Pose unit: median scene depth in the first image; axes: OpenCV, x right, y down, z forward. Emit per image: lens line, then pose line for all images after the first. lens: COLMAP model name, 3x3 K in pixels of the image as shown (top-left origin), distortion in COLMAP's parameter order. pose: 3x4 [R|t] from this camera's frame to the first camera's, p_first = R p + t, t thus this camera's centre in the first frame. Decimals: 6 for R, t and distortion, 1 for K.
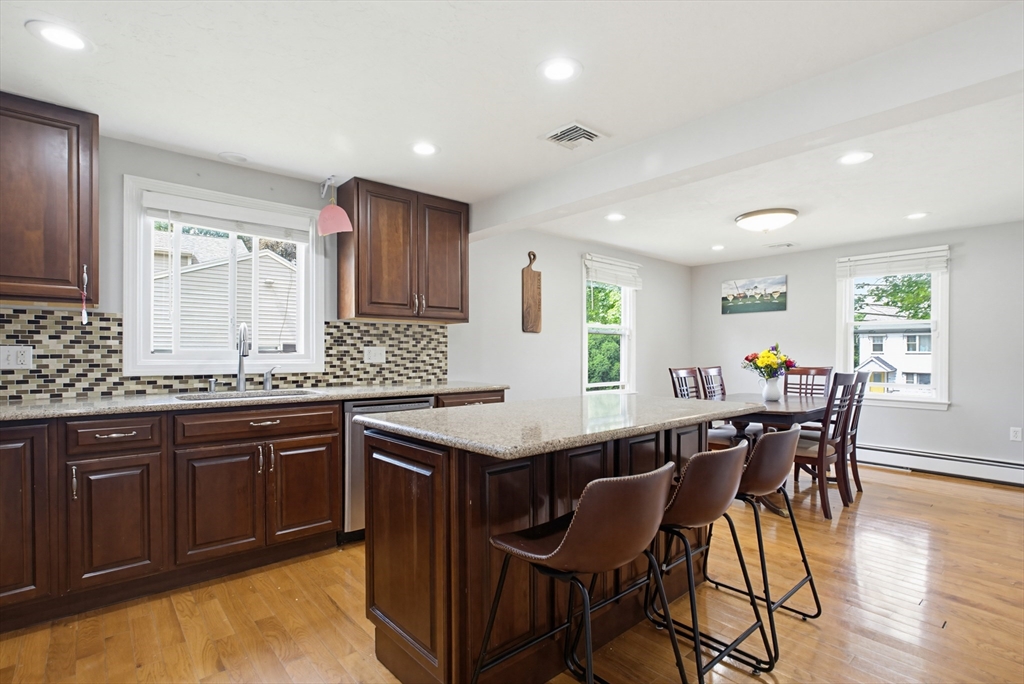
lens RADIAL K [[490.5, 0, 515.4], [0, 490.5, 355.4], [0, 0, 1]] dist [-0.009986, 0.001231]
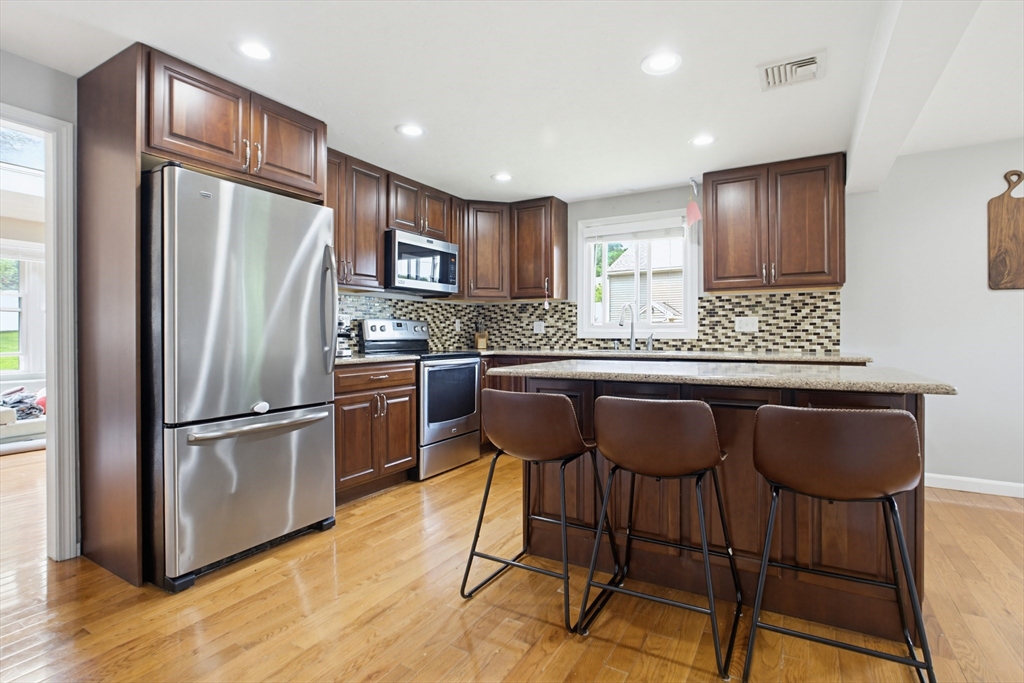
lens RADIAL K [[500.4, 0, 521.9], [0, 500.4, 335.9], [0, 0, 1]] dist [-0.024453, 0.012116]
pose [[0.325281, -0.001359, -0.945616, 0.538931], [-0.004789, 0.999984, -0.003084, 0.027550], [0.945605, 0.005531, 0.325269, 0.156146]]
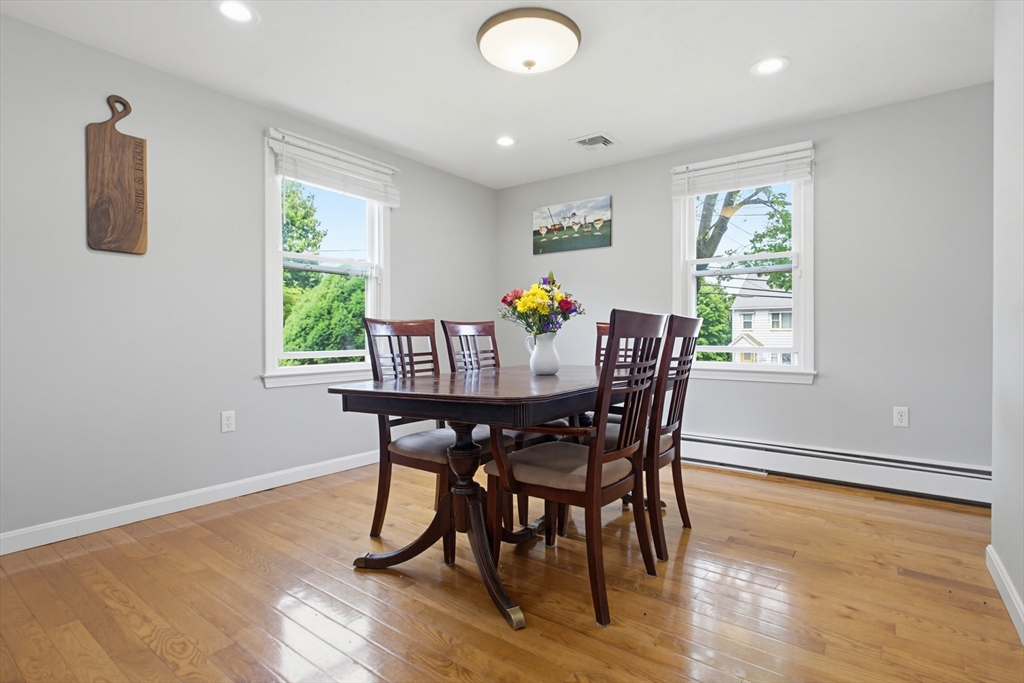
lens RADIAL K [[500.4, 0, 521.9], [0, 500.4, 335.9], [0, 0, 1]] dist [-0.024453, 0.012116]
pose [[0.978113, -0.004421, 0.208026, 0.399818], [0.004448, 0.999990, 0.000336, 0.050487], [-0.208026, 0.000597, 0.978123, 0.469080]]
